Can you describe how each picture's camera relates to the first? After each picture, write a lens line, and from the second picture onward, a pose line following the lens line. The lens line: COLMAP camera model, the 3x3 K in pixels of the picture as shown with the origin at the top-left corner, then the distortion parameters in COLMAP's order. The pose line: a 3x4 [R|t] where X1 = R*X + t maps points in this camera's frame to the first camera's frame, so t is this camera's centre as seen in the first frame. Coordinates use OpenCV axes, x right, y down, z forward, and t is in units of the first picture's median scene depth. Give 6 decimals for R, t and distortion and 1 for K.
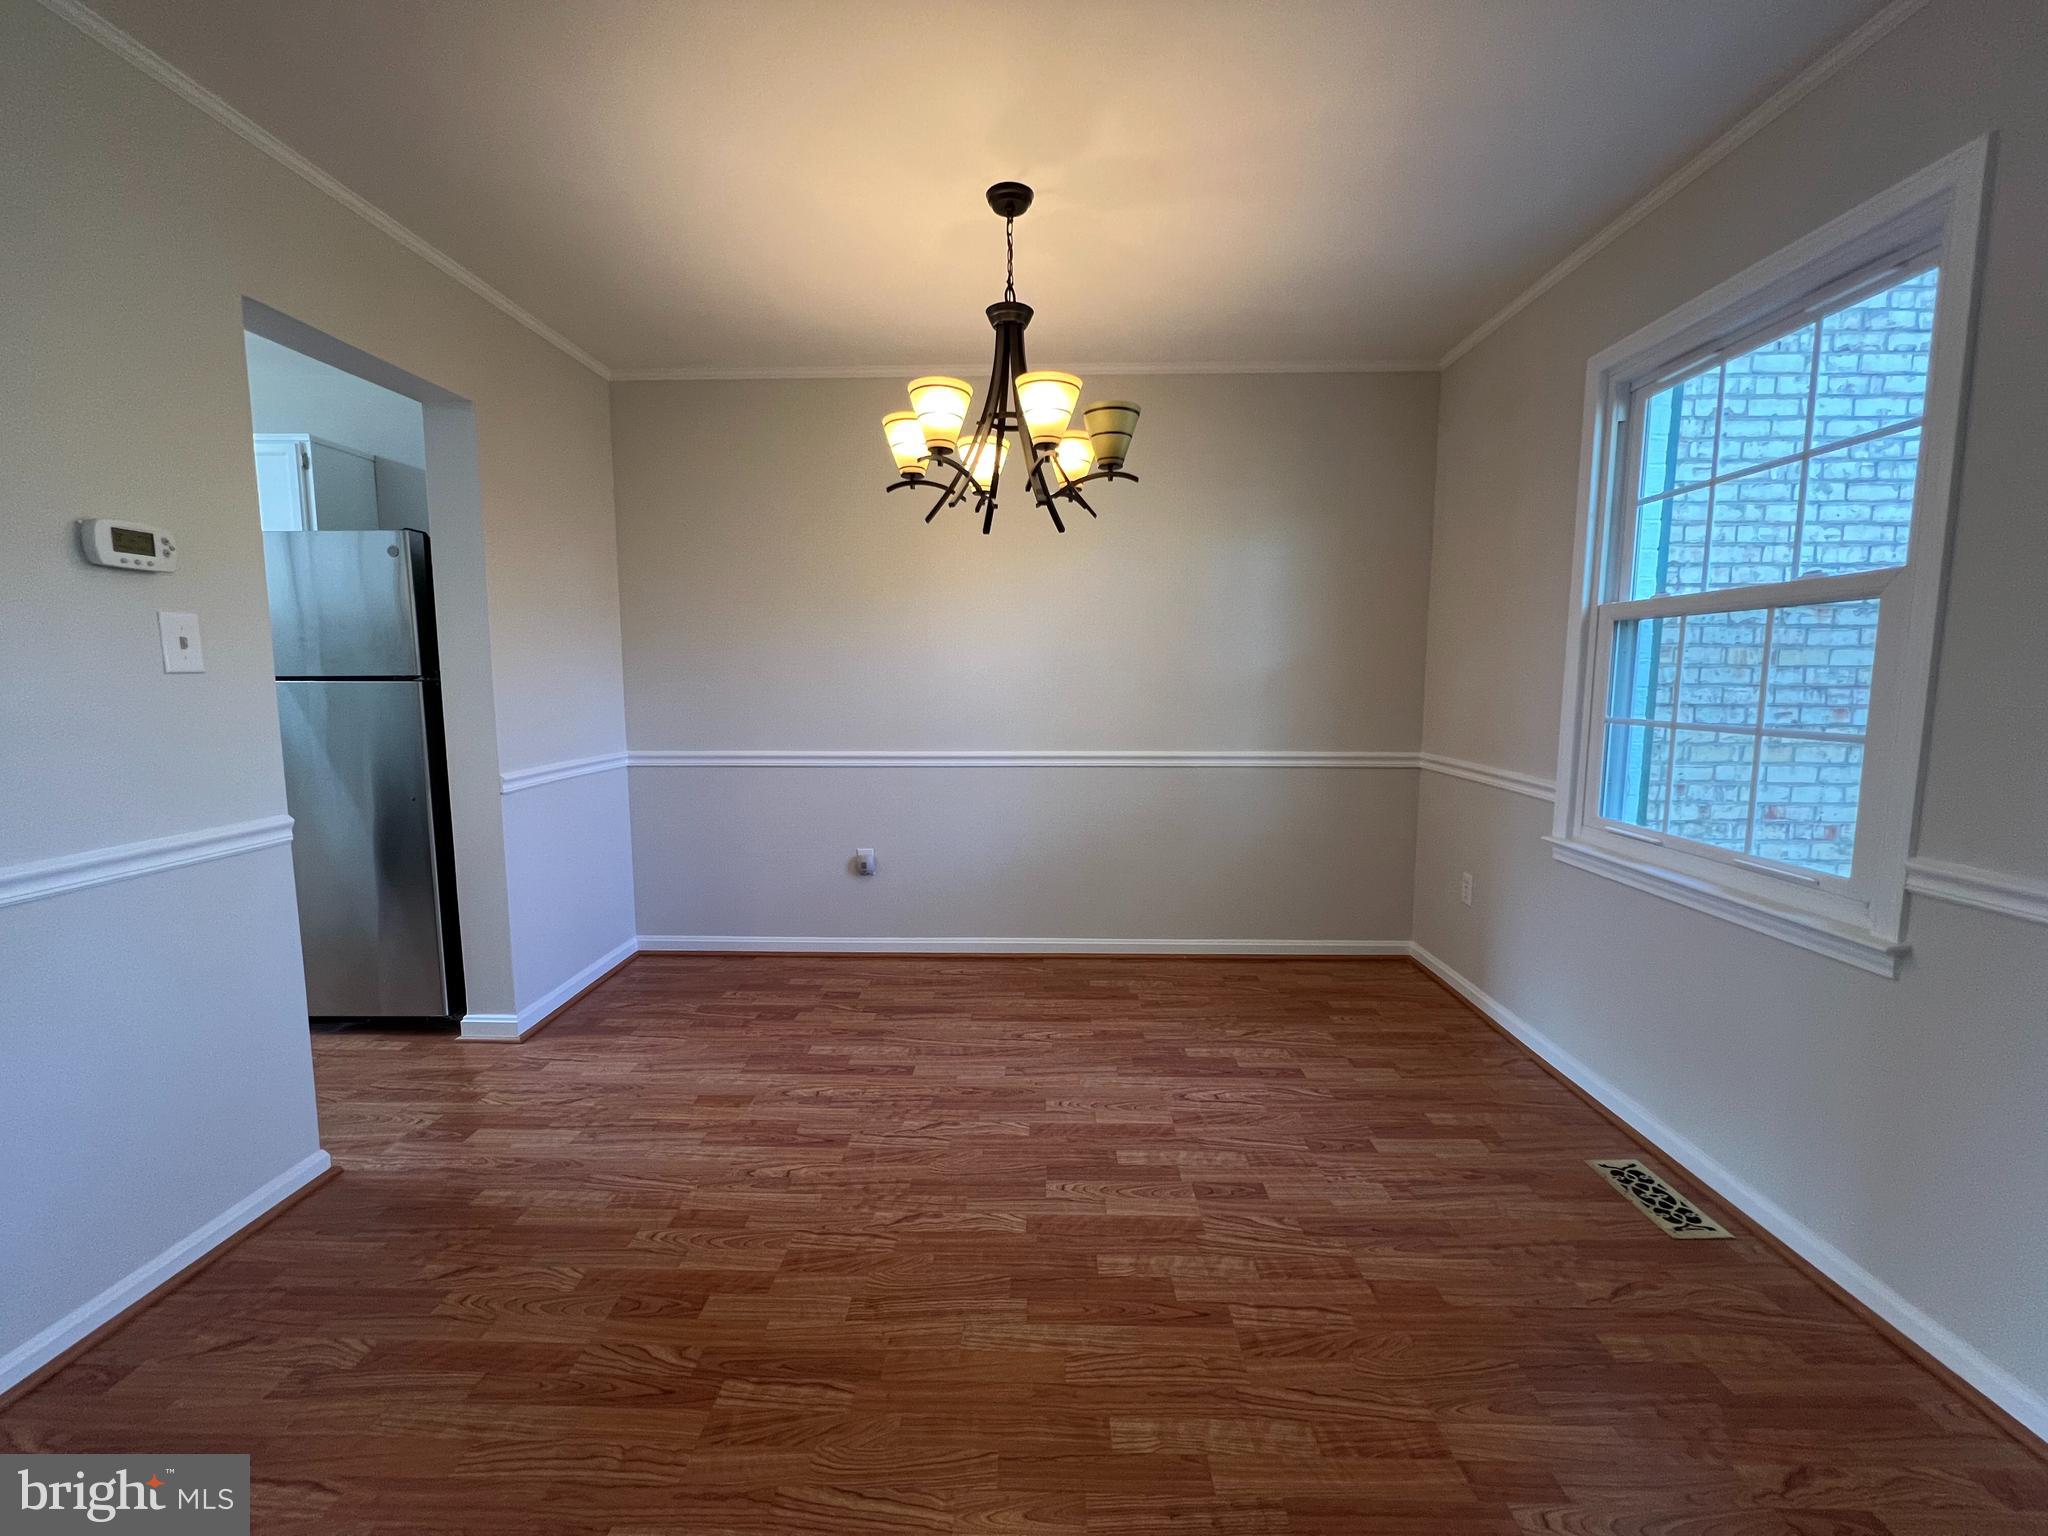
lens RADIAL K [[812.9, 0, 1012.4], [0, 812.9, 765.9], [0, 0, 1]] dist [-0.002765, 0.000771]
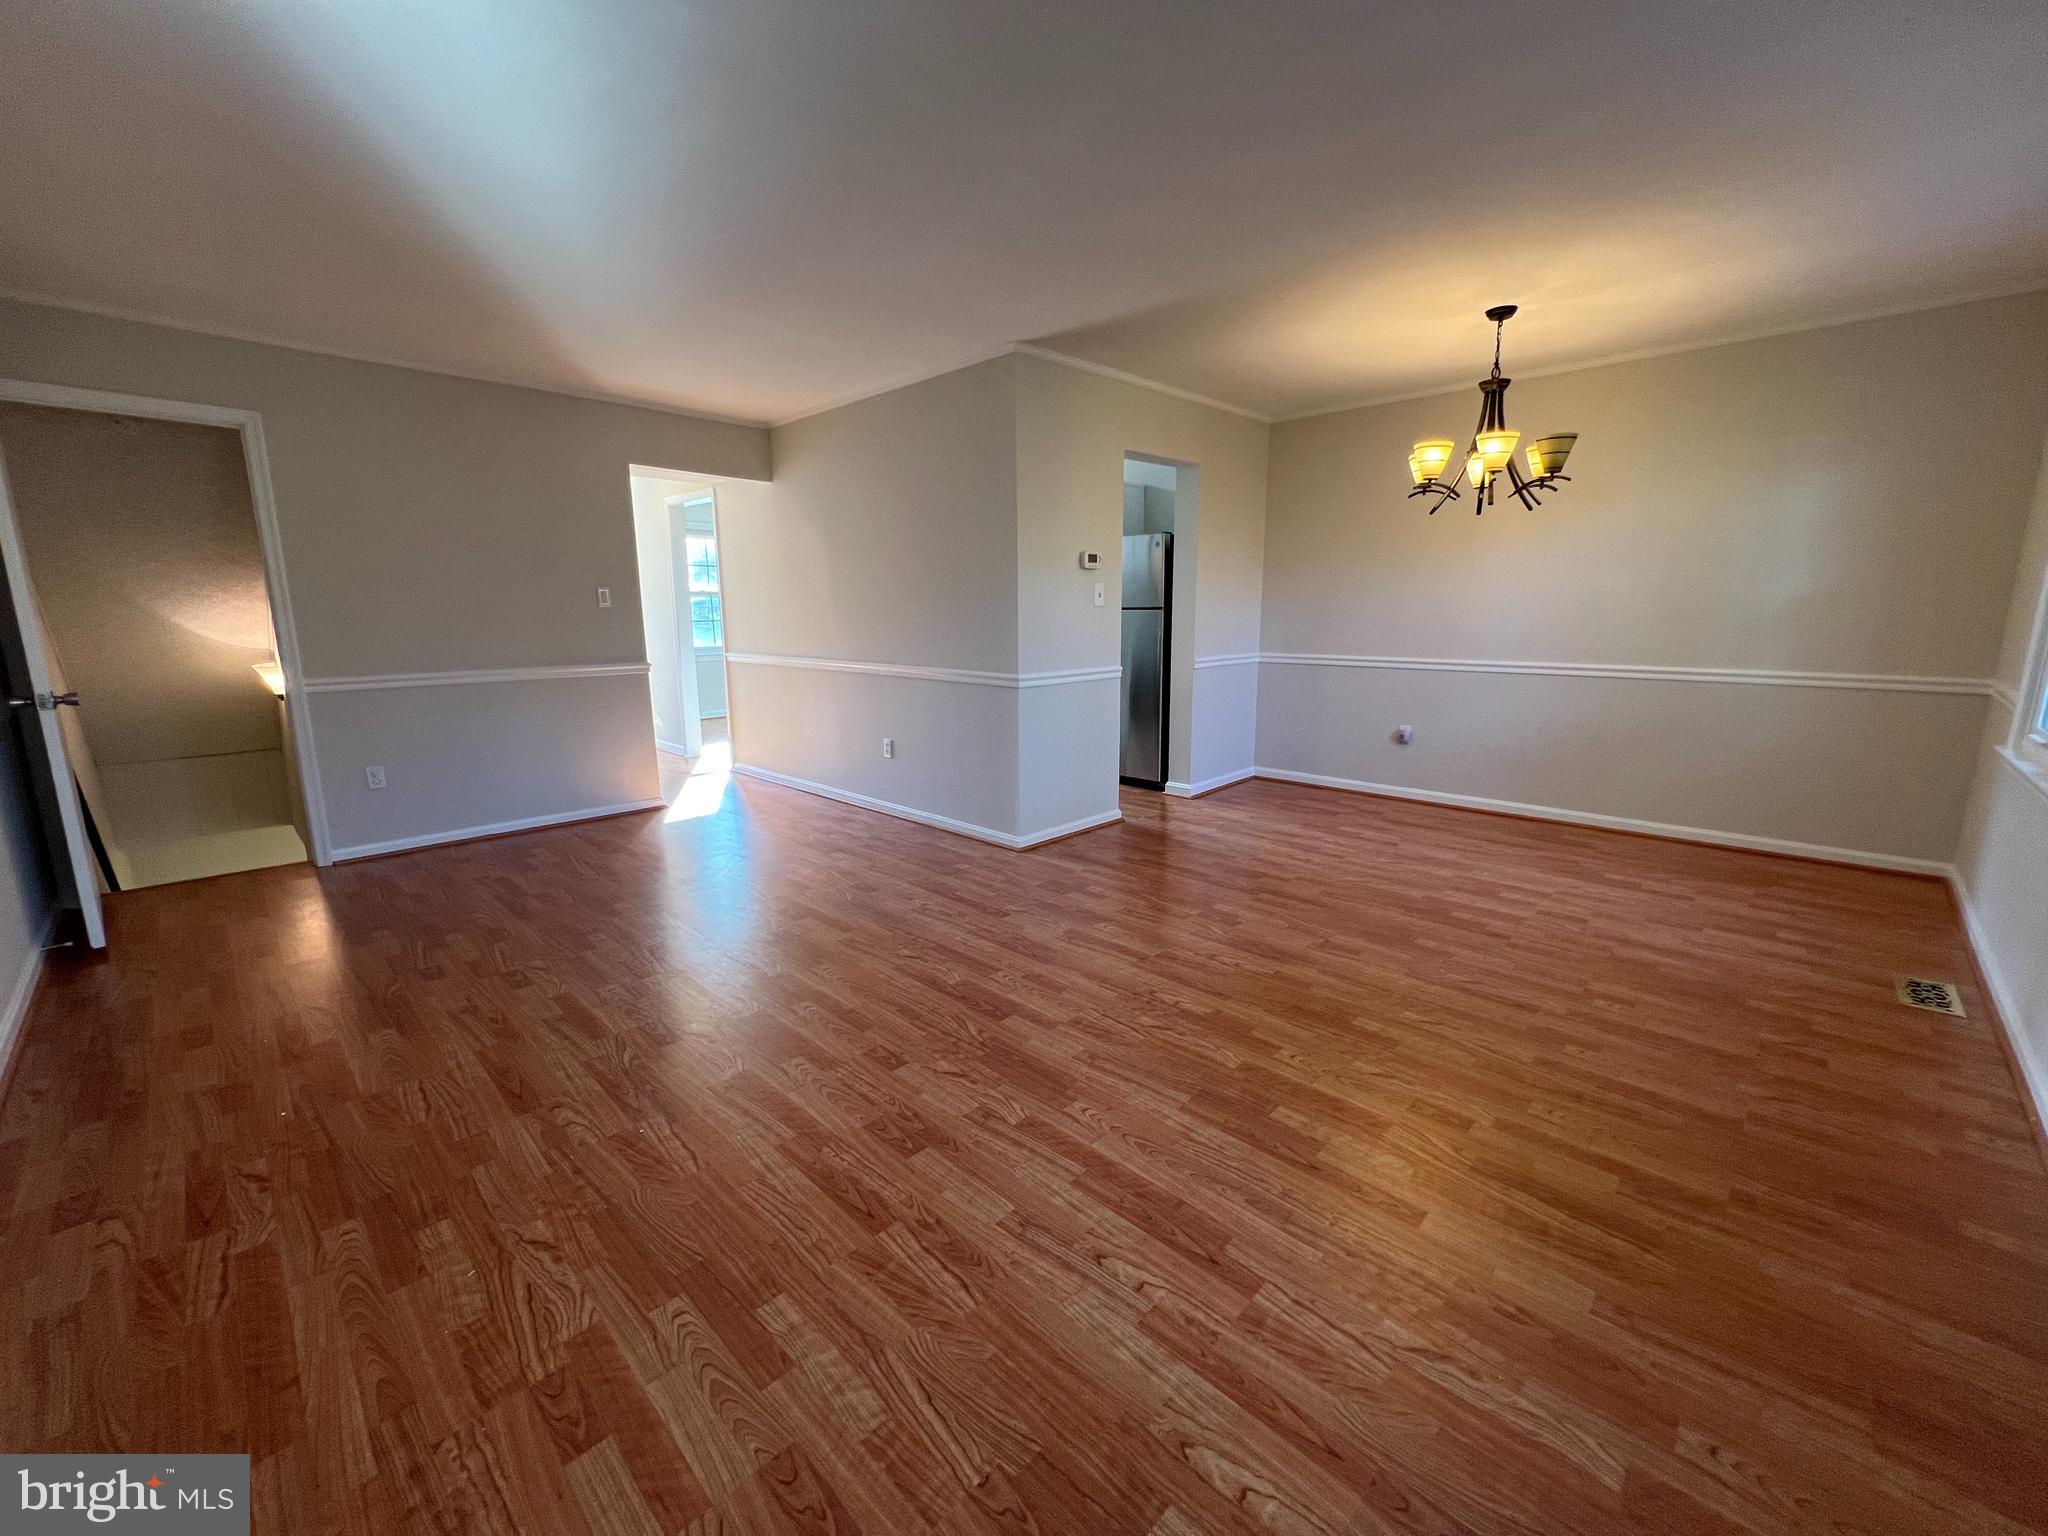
lens RADIAL K [[812.9, 0, 1024.6], [0, 812.9, 754.1], [0, 0, 1]] dist [-0.002765, 0.000771]
pose [[0.737065, 0.115590, -0.665863, 0.457755], [-0.068819, 0.992980, 0.096198, 0.092772], [0.672309, -0.025081, 0.739846, -0.845035]]
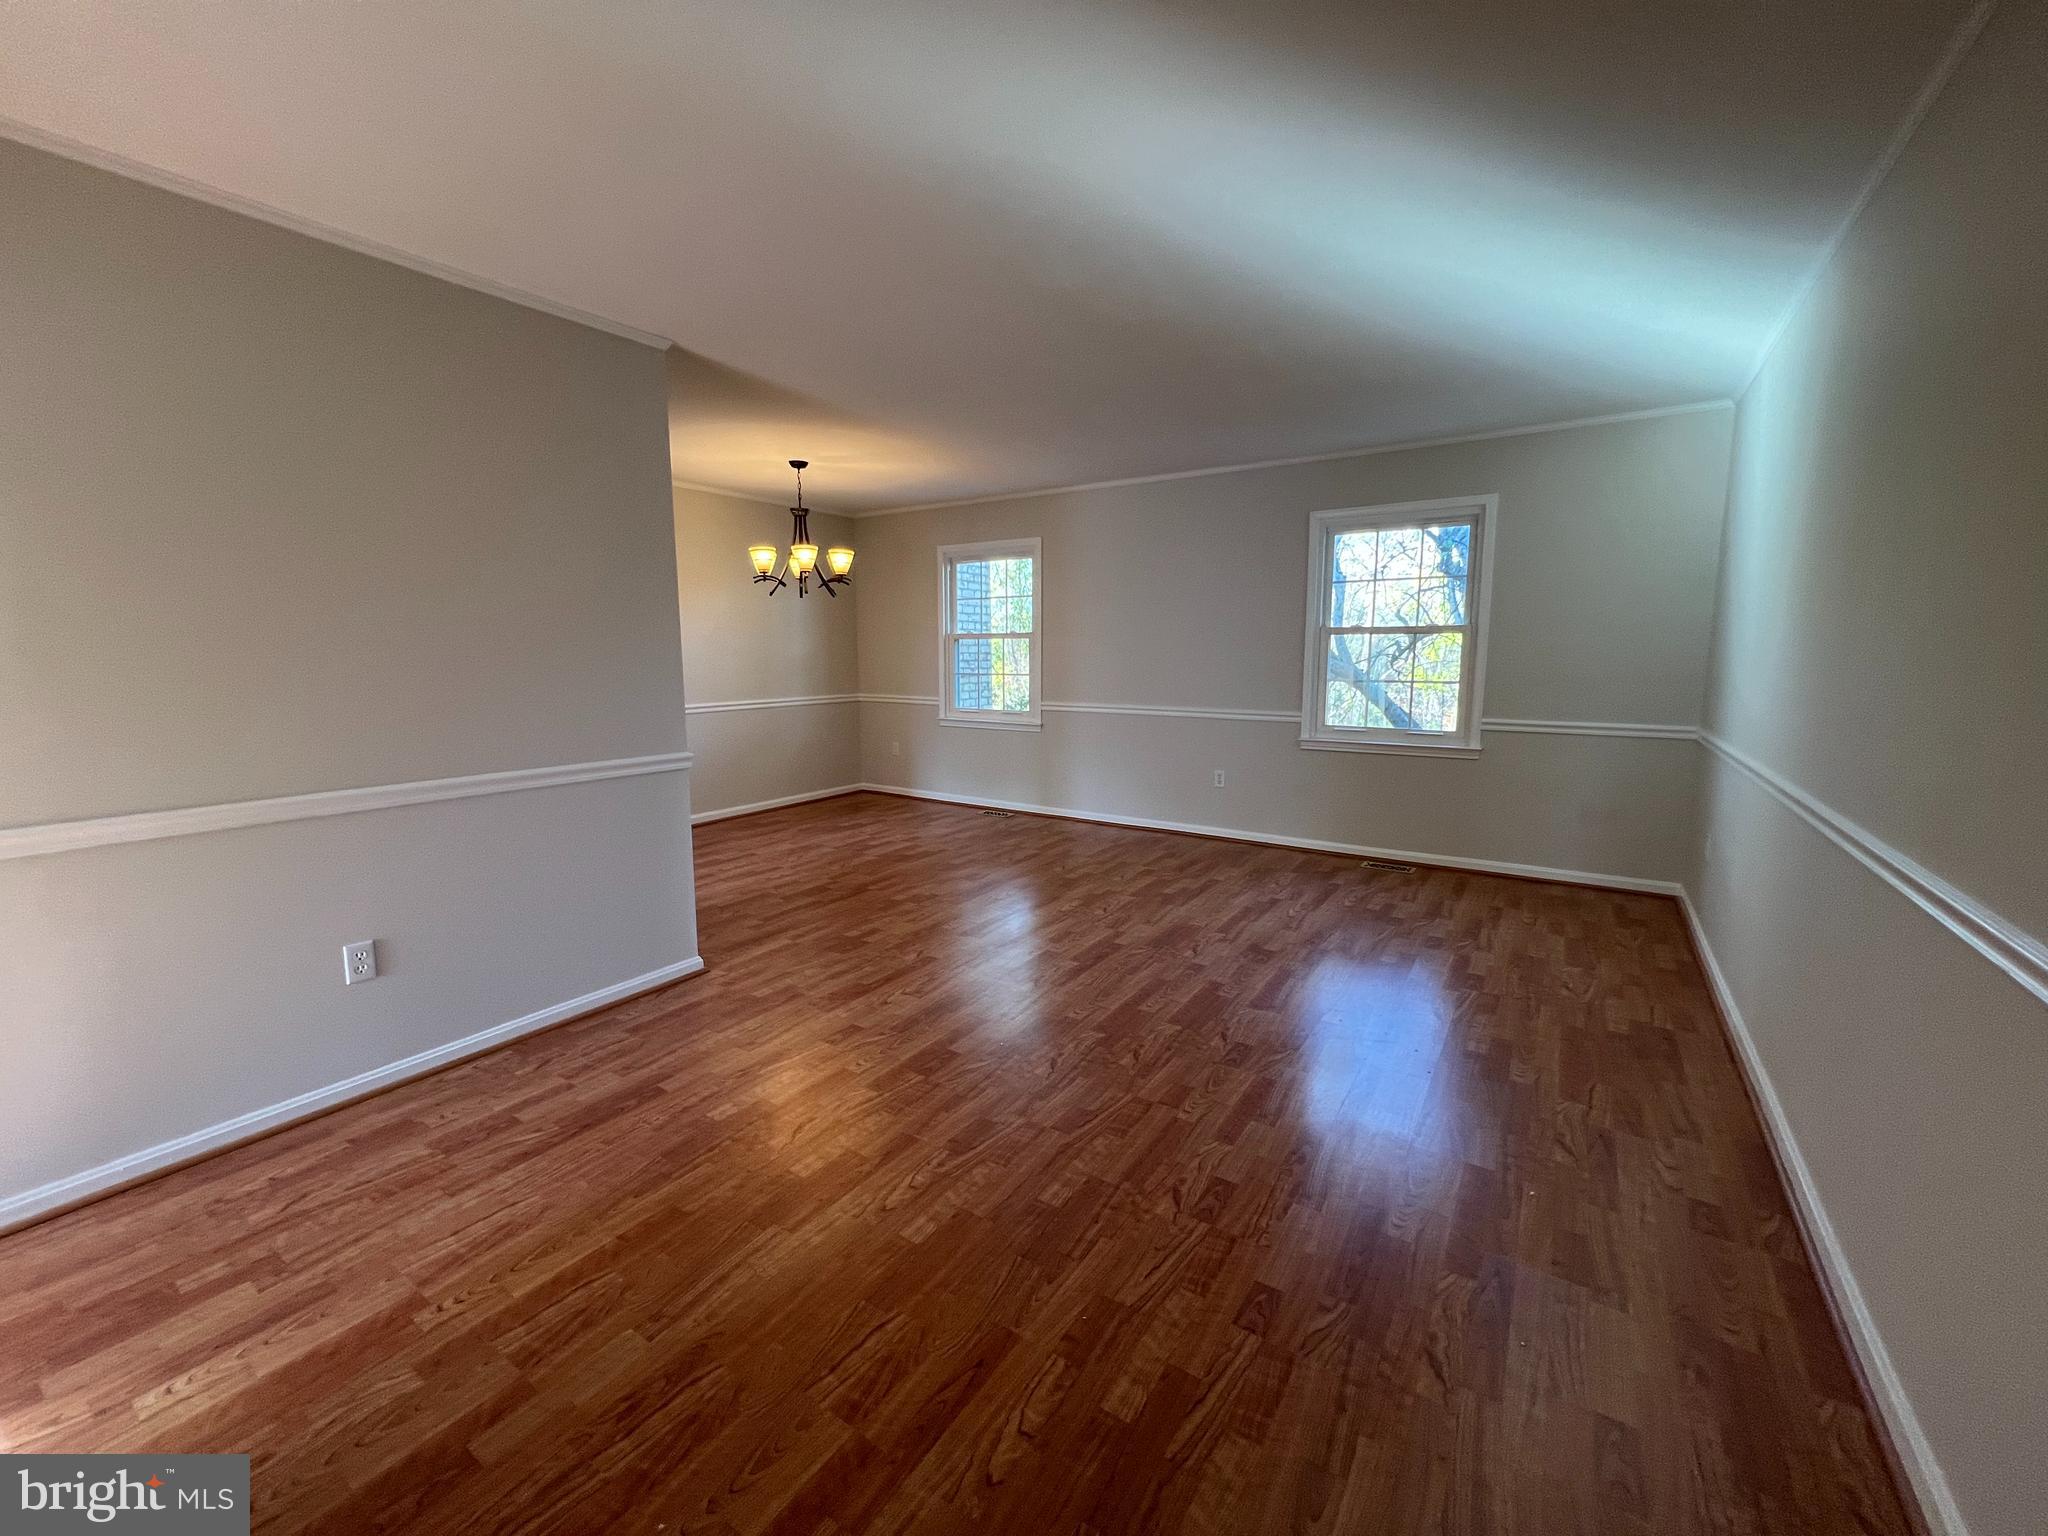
lens RADIAL K [[812.9, 0, 1021.8], [0, 812.9, 719.8], [0, 0, 1]] dist [-0.002765, 0.000771]
pose [[0.537479, -0.075963, 0.839849, -1.654717], [0.099225, 0.994713, 0.026469, 0.058013], [-0.837419, 0.069107, 0.542175, -0.790565]]
